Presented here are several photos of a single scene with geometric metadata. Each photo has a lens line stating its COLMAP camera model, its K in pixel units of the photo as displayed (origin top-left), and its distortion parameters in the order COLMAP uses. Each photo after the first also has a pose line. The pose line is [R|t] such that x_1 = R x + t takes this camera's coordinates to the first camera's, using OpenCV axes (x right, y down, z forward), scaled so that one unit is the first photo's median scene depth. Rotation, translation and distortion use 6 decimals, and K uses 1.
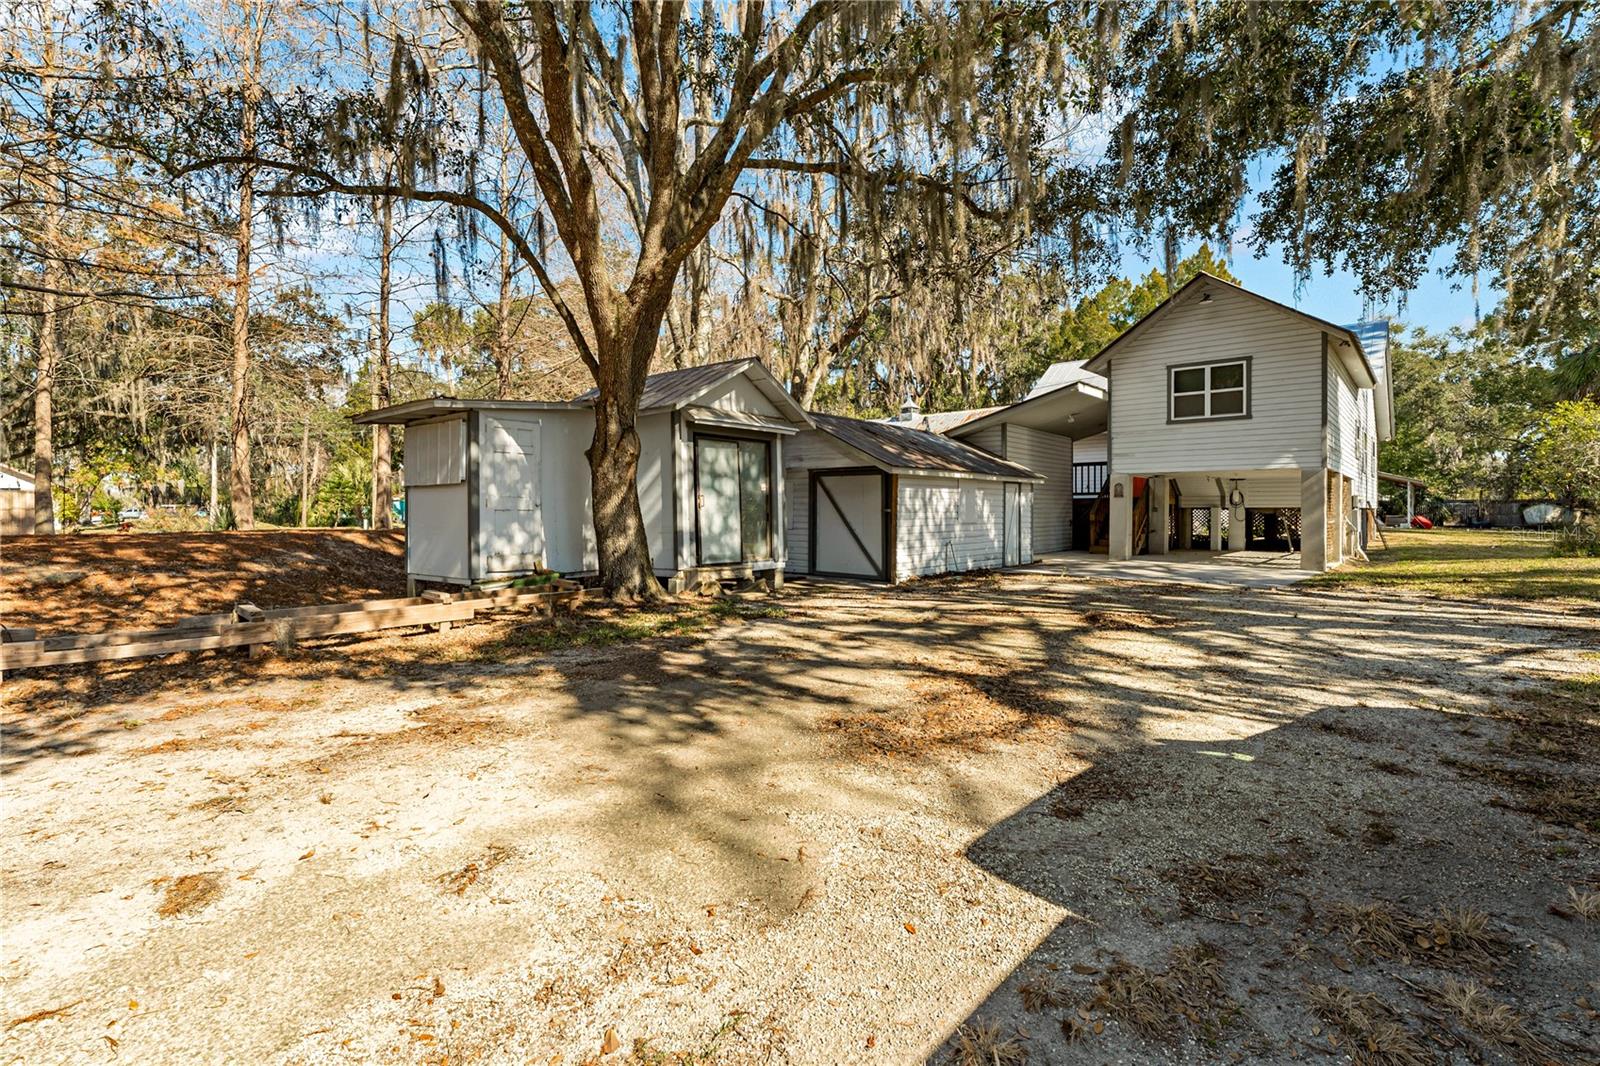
lens RADIAL K [[722.4, 0, 801.4], [0, 722.4, 518.9], [0, 0, 1]] dist [0.000137, -0.000613]
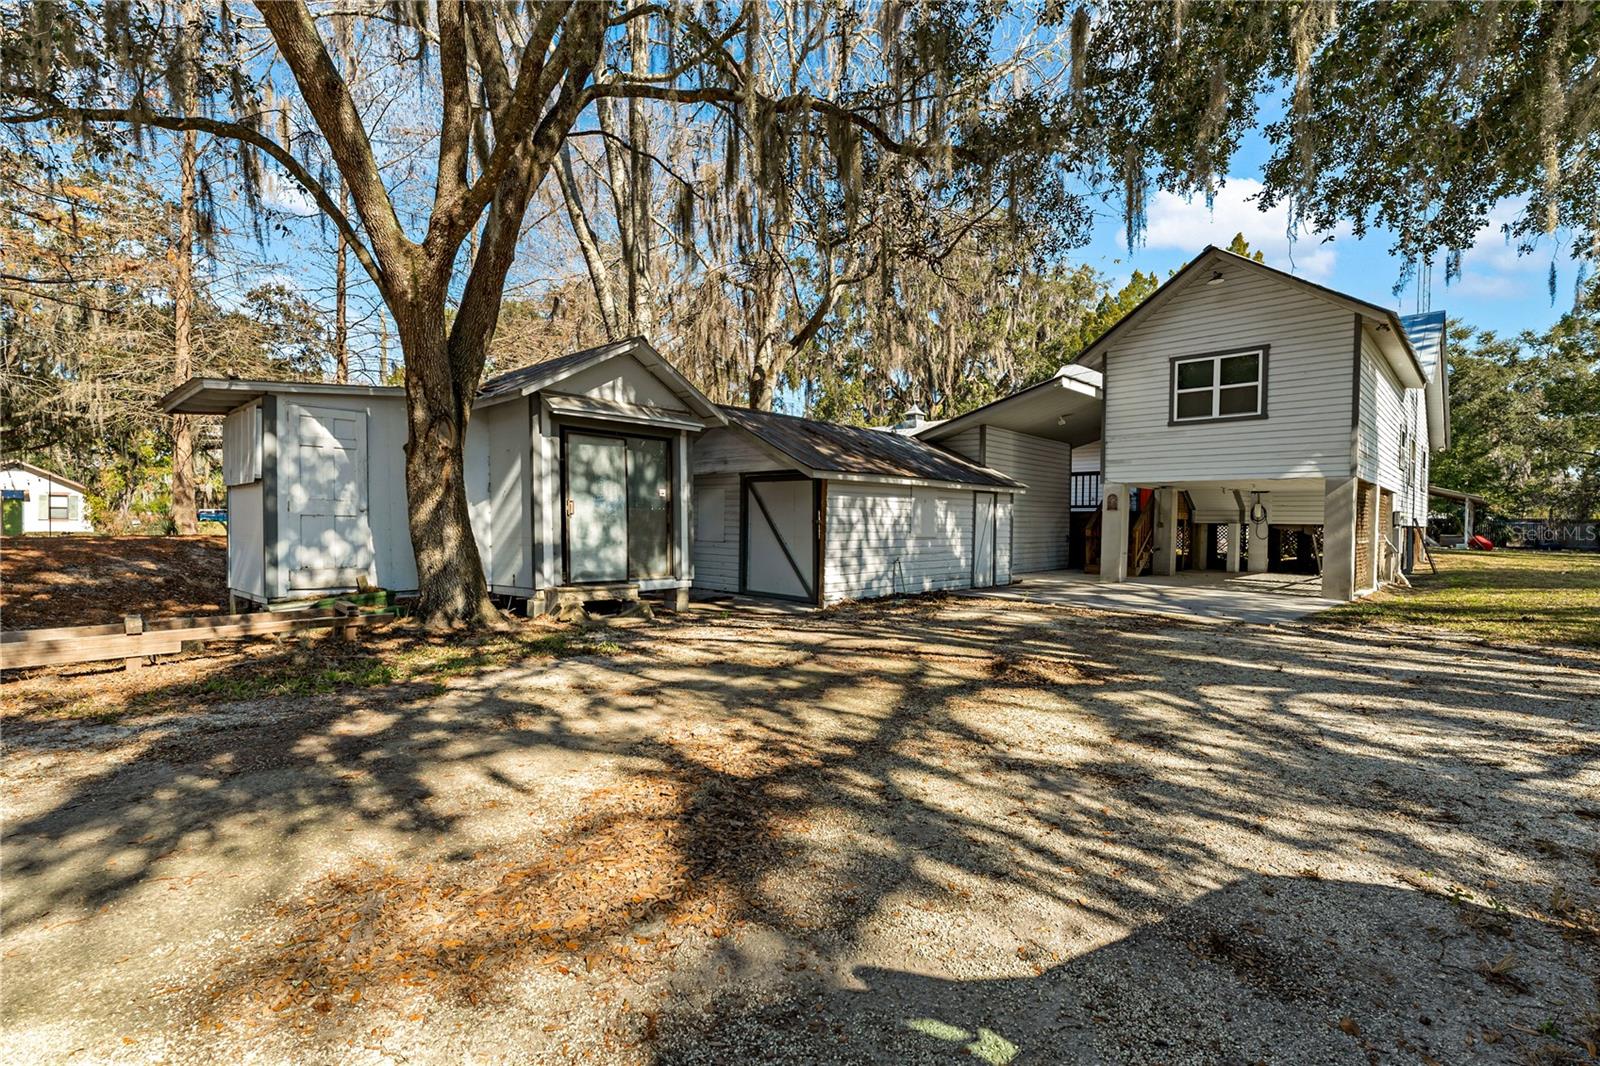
lens RADIAL K [[722.4, 0, 791.6], [0, 722.4, 543.3], [0, 0, 1]] dist [0.000137, -0.000613]
pose [[0.998396, 0.013480, -0.054985, 0.146724], [-0.012493, 0.999755, 0.018263, -0.001620], [0.055218, -0.017547, 0.998320, 0.154736]]
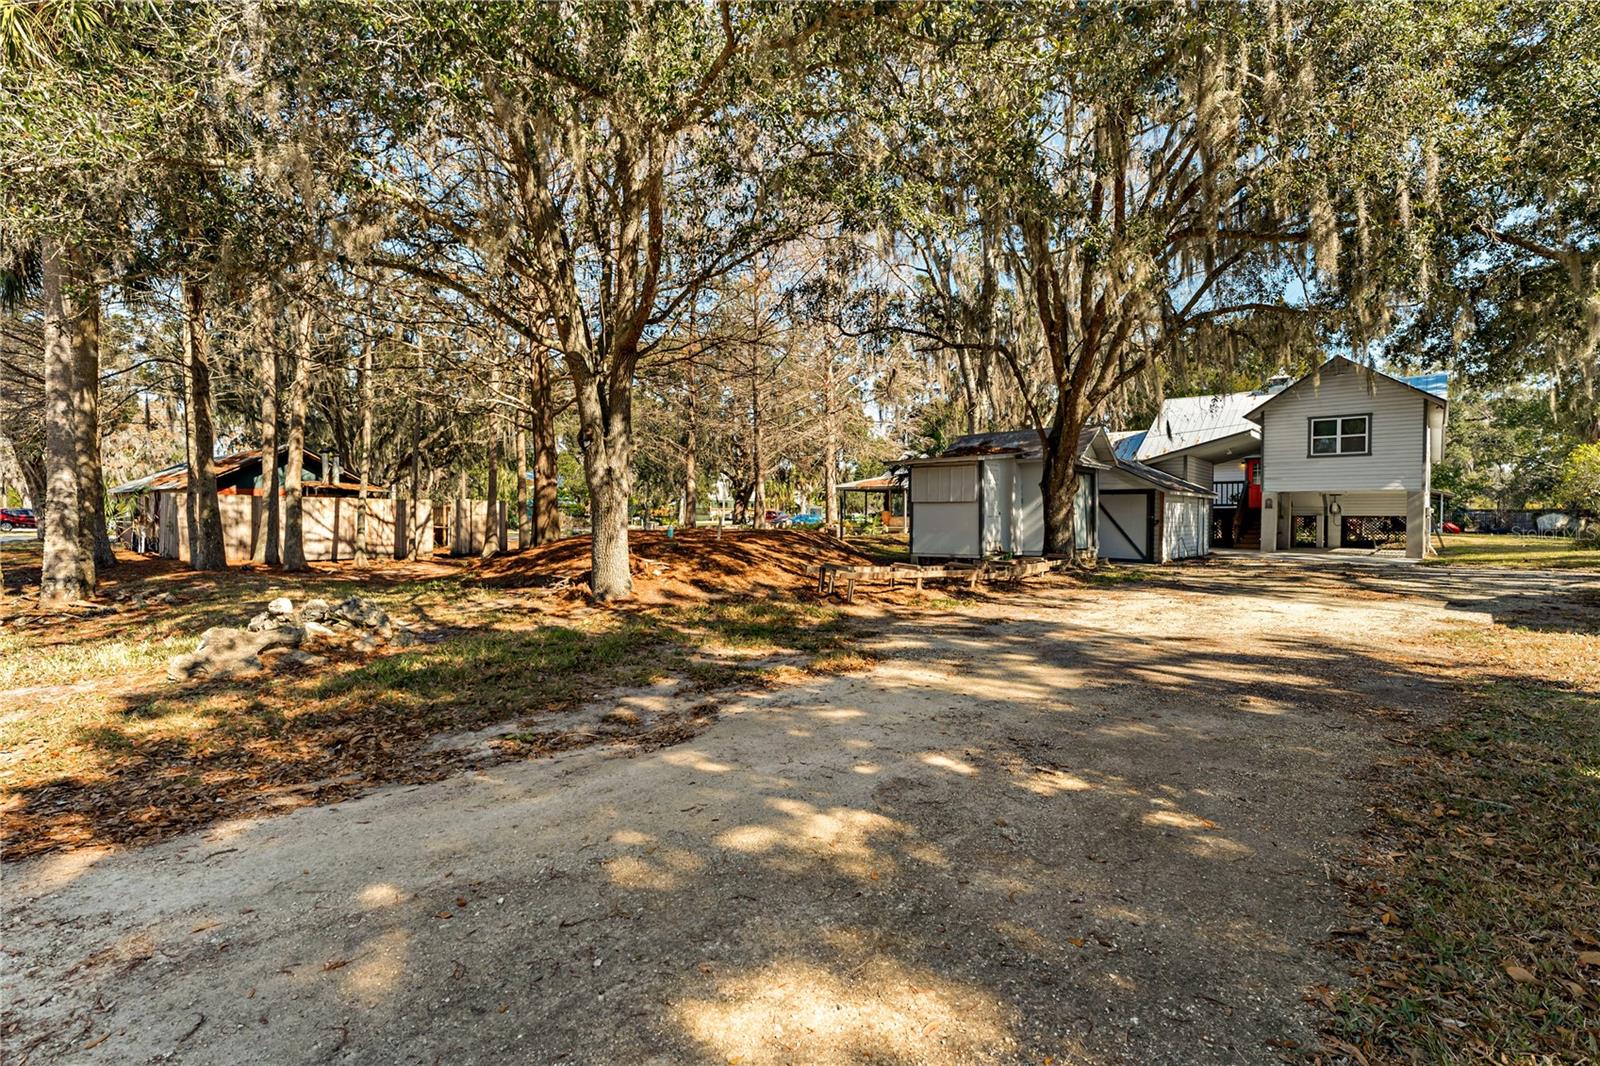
lens RADIAL K [[722.4, 0, 809.9], [0, 722.4, 530.2], [0, 0, 1]] dist [0.000137, -0.000613]
pose [[0.999972, 0.003868, 0.006456, -0.680017], [-0.003921, 0.999958, 0.008245, 0.006858], [-0.006424, -0.008270, 0.999945, -0.595617]]
